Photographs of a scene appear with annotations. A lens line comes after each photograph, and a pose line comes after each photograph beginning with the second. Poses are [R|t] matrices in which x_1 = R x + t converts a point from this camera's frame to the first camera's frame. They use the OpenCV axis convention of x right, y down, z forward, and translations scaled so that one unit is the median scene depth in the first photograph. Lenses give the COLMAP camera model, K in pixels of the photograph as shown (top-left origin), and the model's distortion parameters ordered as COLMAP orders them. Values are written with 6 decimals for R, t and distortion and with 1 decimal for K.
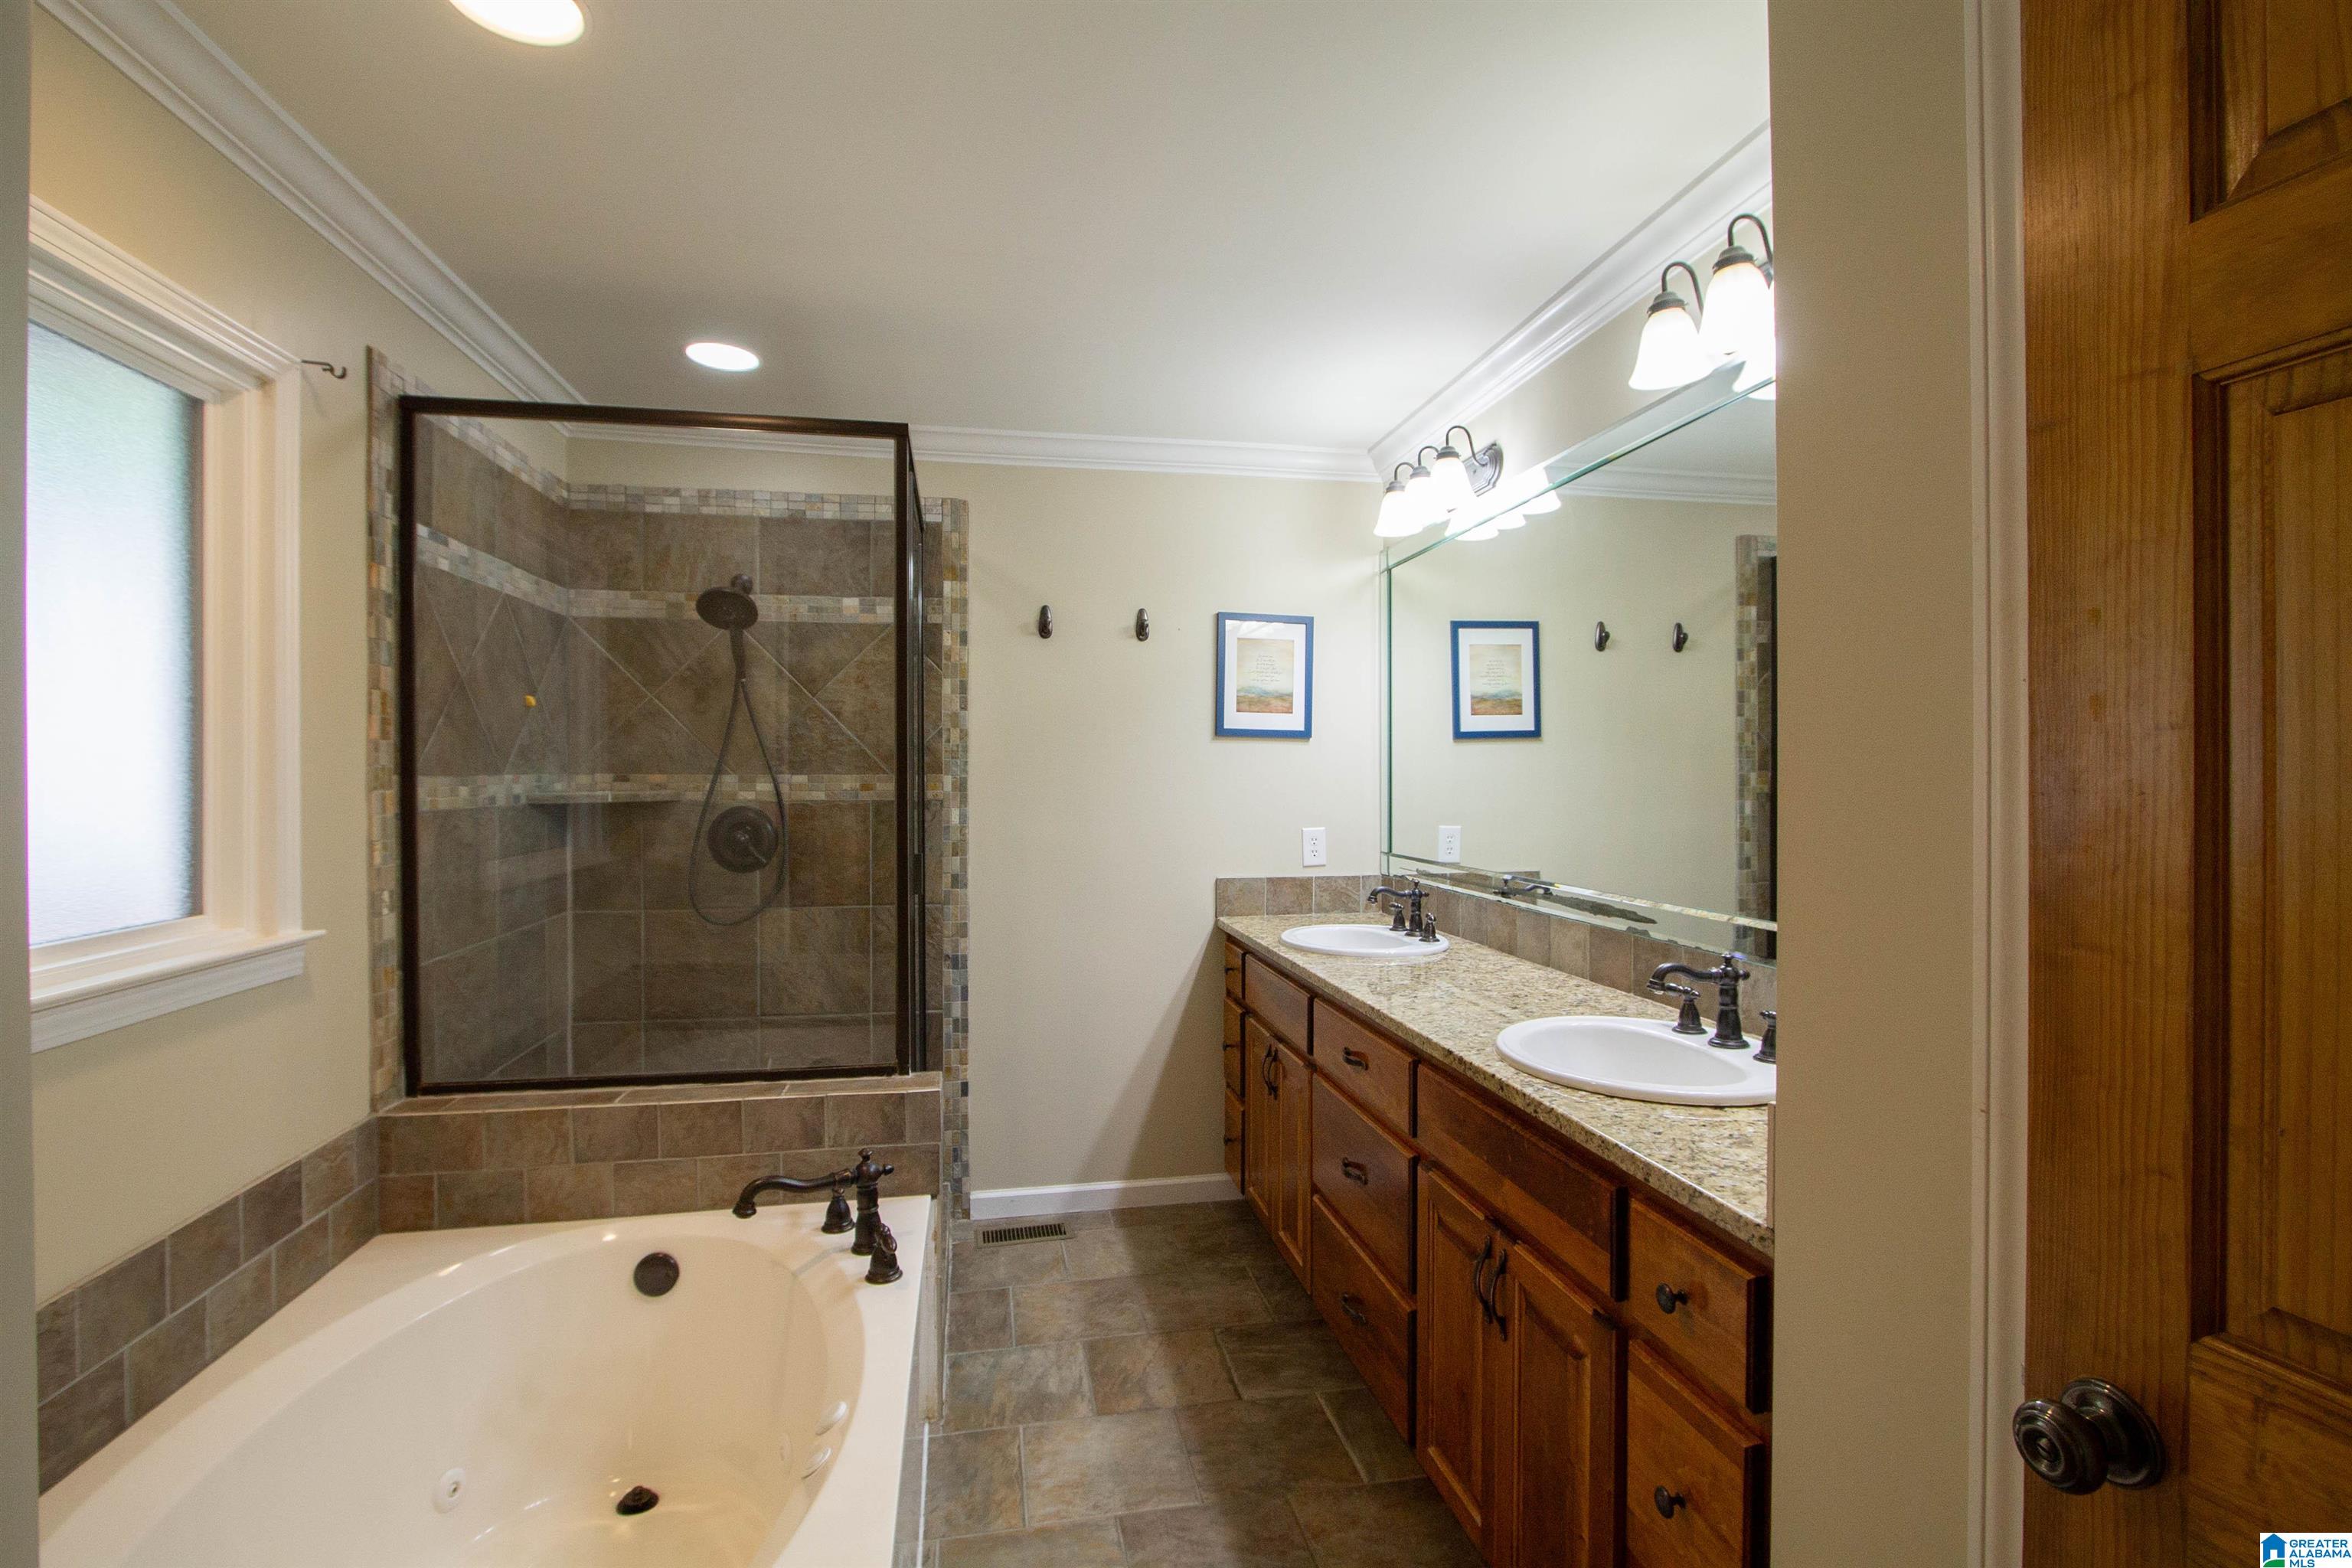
lens RADIAL K [[1108.1, 0, 1194.8], [0, 1108.1, 781.0], [0, 0, 1]] dist [-0.025868, 0.006807]
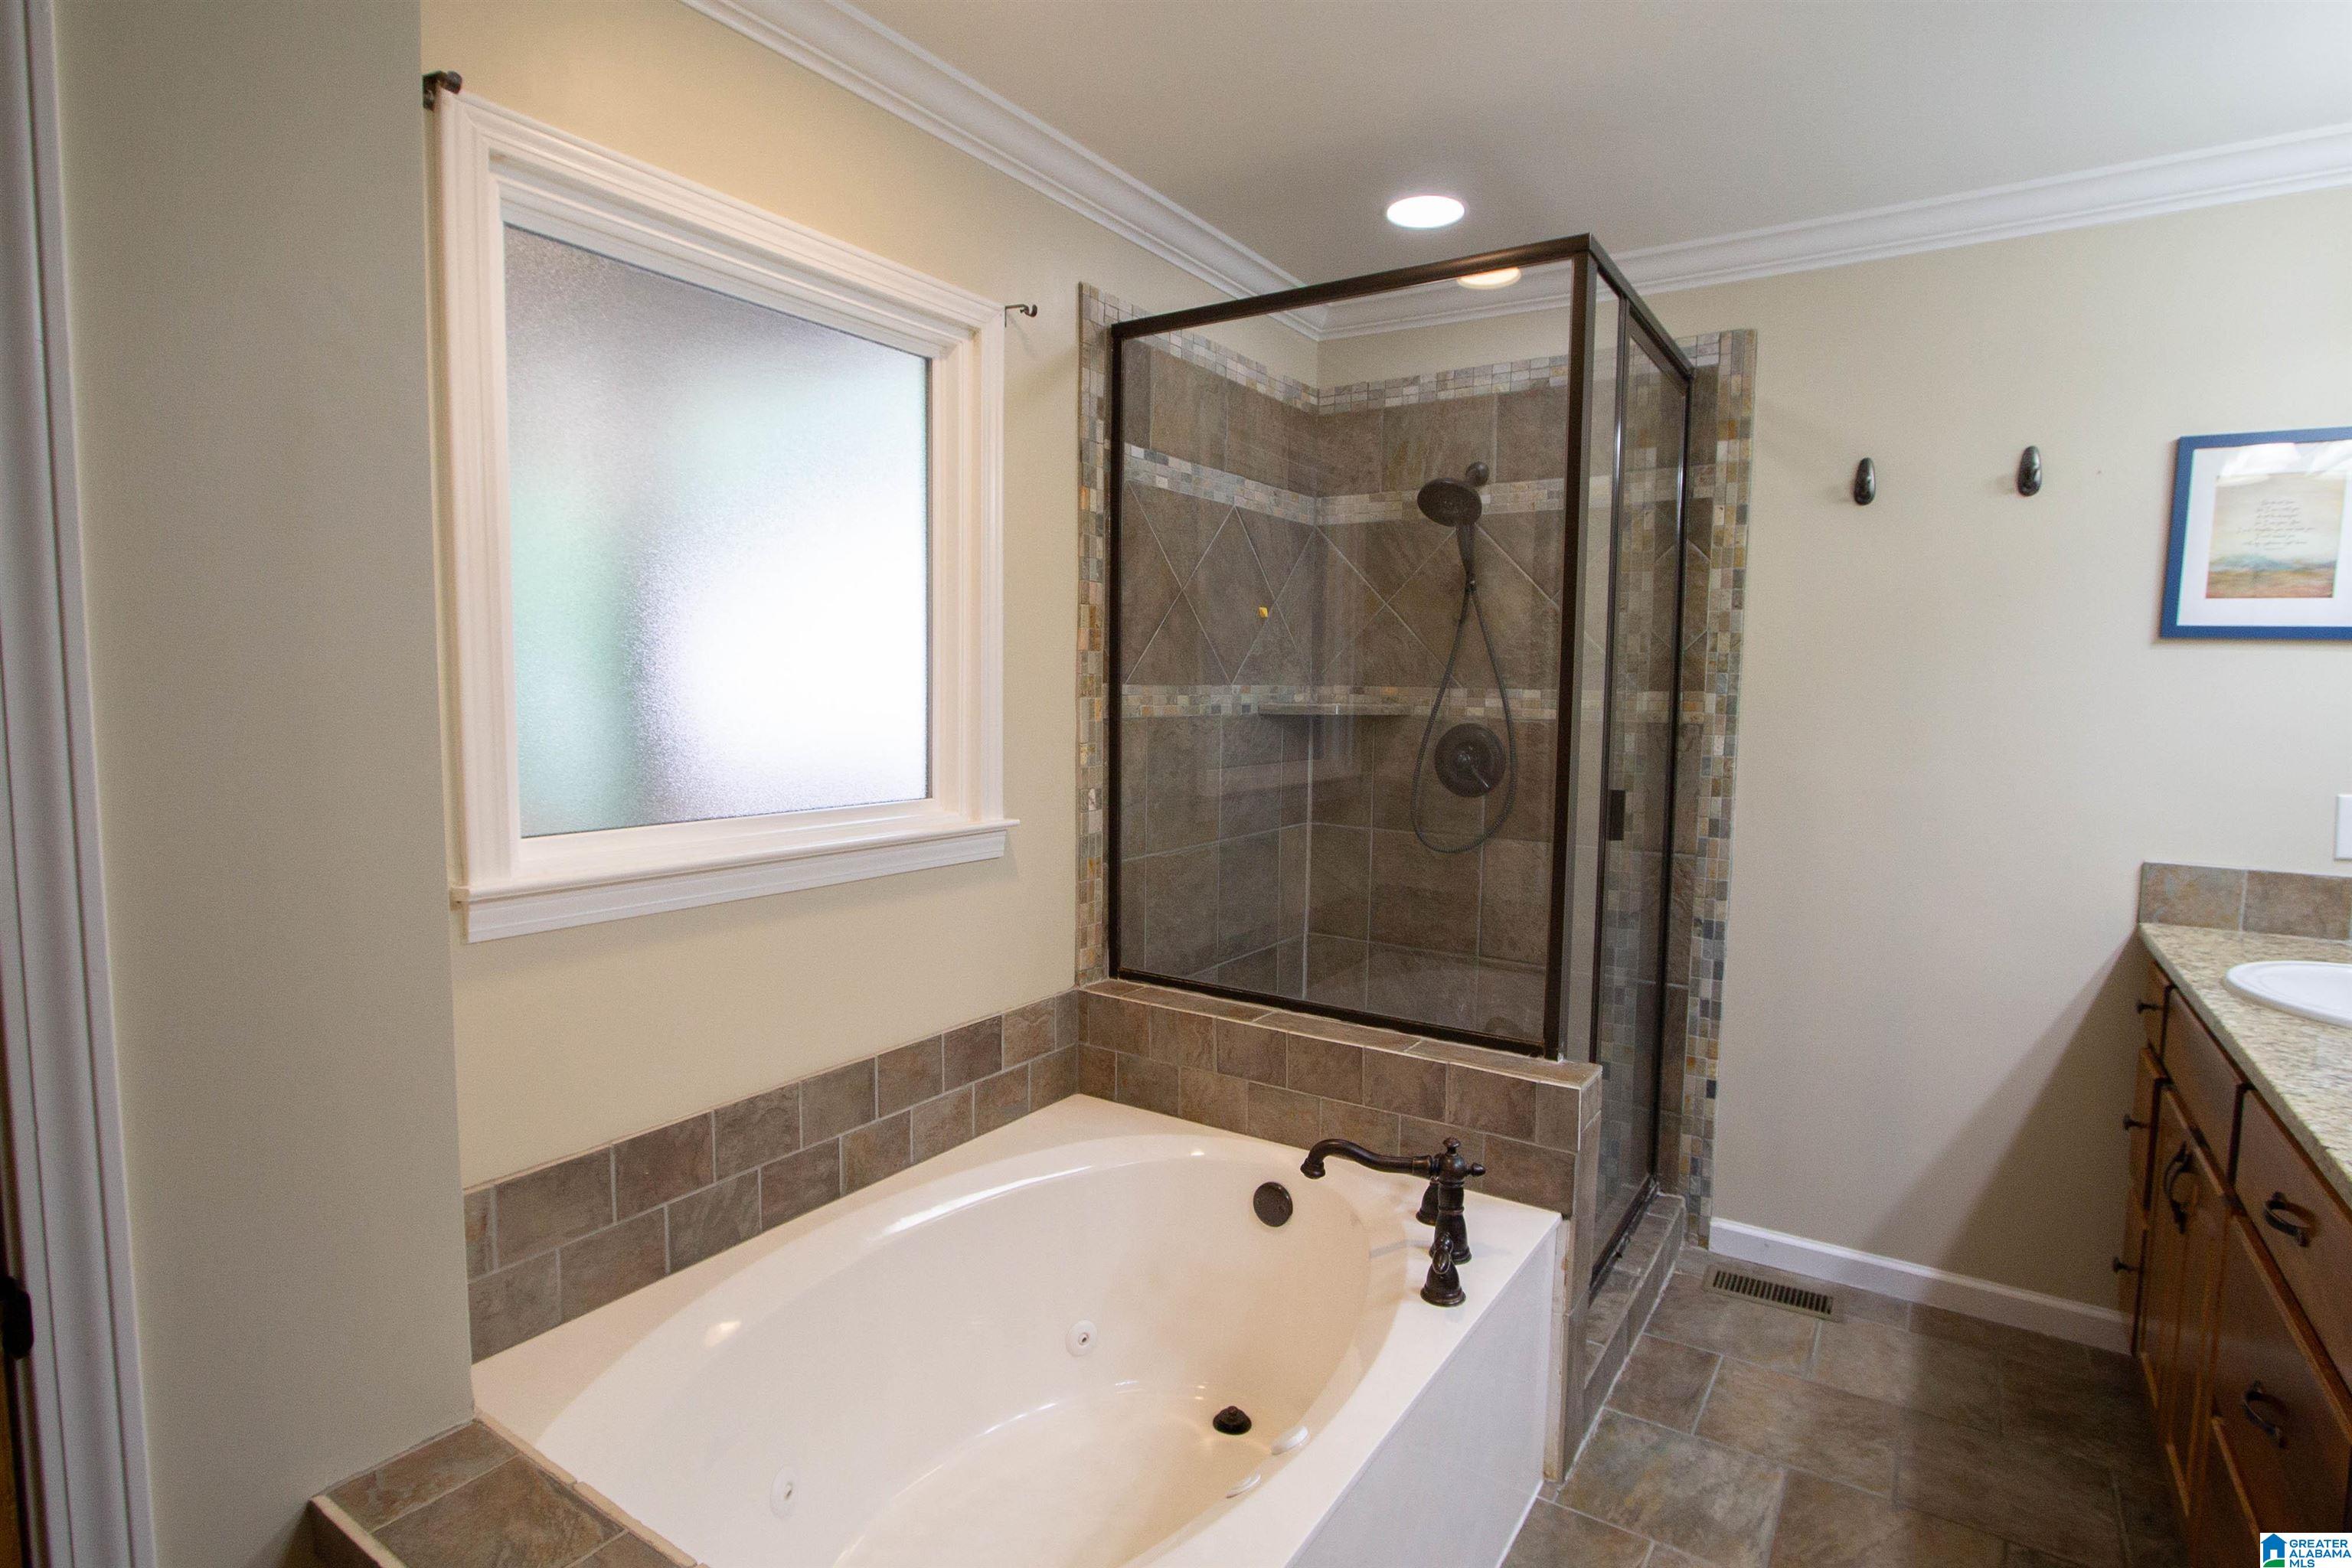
lens RADIAL K [[1173.7, 0, 1185.3], [0, 1173.7, 781.5], [0, 0, 1]] dist [-0.027529, 0.009314]
pose [[0.707968, 0.068467, -0.702917, 0.108969], [-0.018442, 0.996743, 0.078511, -0.000796], [0.706003, -0.042620, 0.706925, 0.165473]]
